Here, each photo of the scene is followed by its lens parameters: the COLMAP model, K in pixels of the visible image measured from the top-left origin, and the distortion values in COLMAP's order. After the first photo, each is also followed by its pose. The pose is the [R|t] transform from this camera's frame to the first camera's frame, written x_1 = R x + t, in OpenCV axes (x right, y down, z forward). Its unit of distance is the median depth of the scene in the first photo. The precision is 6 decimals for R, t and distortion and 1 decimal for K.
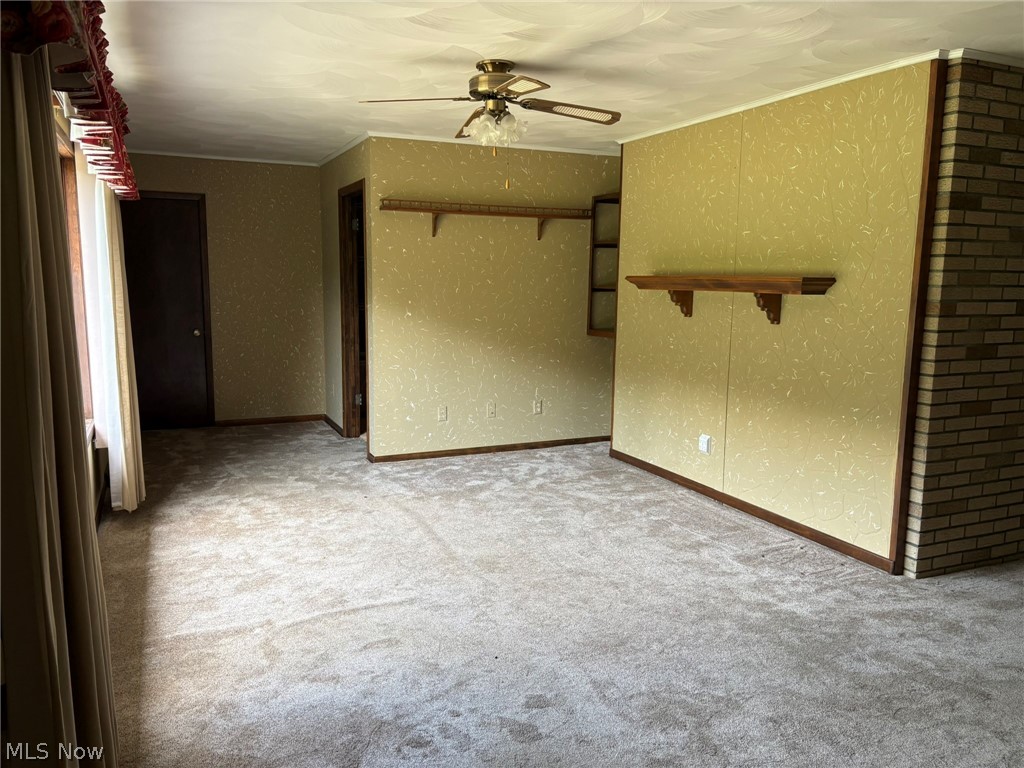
lens RADIAL K [[770.7, 0, 511.7], [0, 770.7, 377.5], [0, 0, 1]] dist [0.056936, -0.056885]
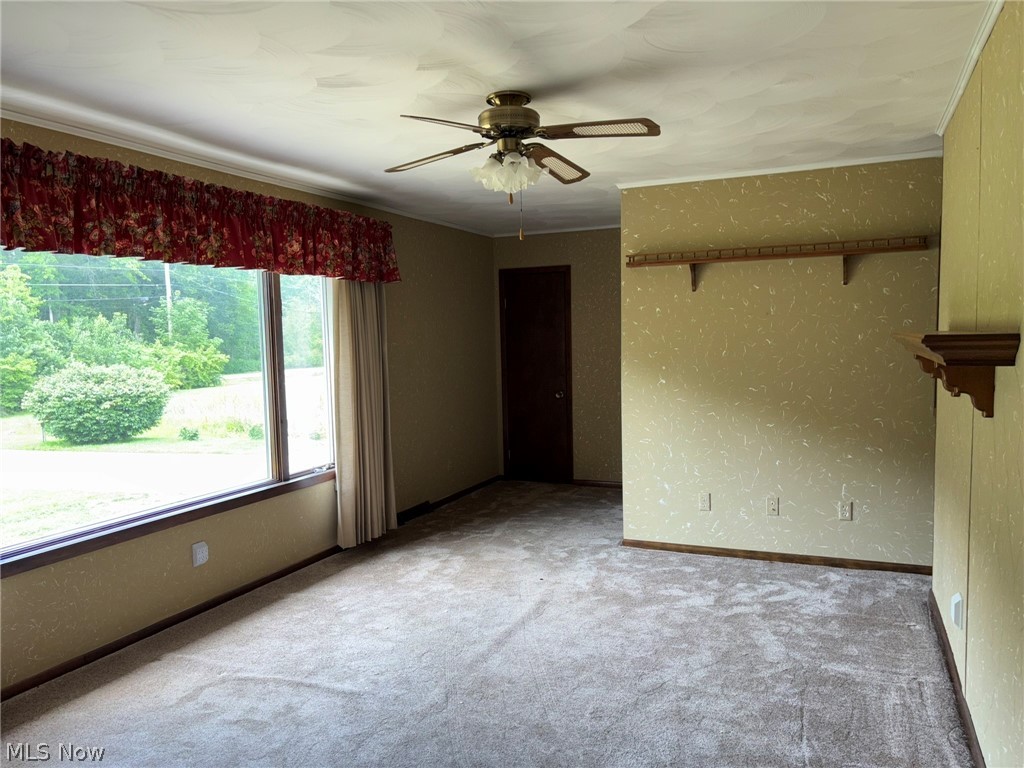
lens RADIAL K [[770.7, 0, 513.0], [0, 770.7, 392.9], [0, 0, 1]] dist [0.056936, -0.056885]
pose [[0.678238, 0.031029, -0.734187, 0.435337], [-0.070662, 0.997232, -0.023131, -0.041433], [0.731437, 0.067567, 0.678553, 0.315385]]
